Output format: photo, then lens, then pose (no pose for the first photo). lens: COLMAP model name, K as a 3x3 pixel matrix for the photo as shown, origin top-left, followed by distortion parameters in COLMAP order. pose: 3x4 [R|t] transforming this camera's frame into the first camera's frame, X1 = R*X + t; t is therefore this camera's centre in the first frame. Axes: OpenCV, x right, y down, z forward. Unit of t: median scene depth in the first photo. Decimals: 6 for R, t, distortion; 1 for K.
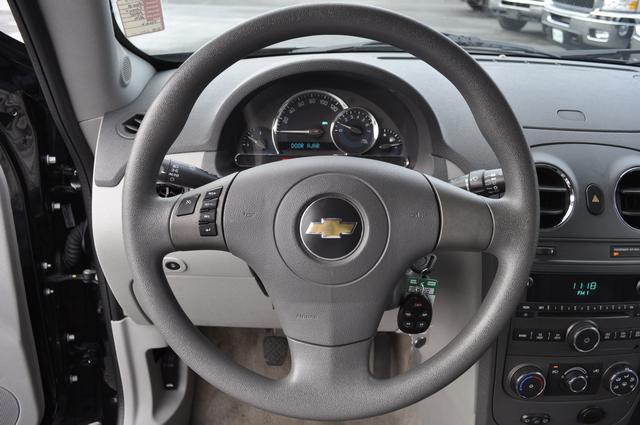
lens RADIAL K [[525.8, 0, 320.0], [0, 525.8, 212.5], [0, 0, 1]] dist [-0.082636, 0.004502]
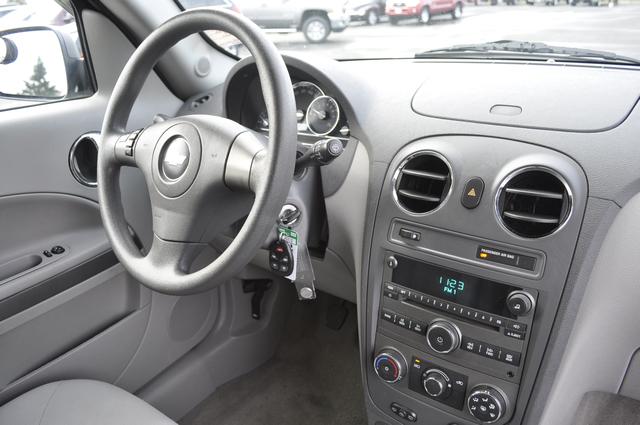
lens RADIAL K [[525.8, 0, 320.0], [0, 525.8, 212.5], [0, 0, 1]] dist [-0.082636, 0.004502]
pose [[0.768213, 0.165383, -0.618464, 0.888092], [-0.205694, 0.978597, 0.006188, 0.058723], [0.606250, 0.122460, 0.785789, 0.081478]]
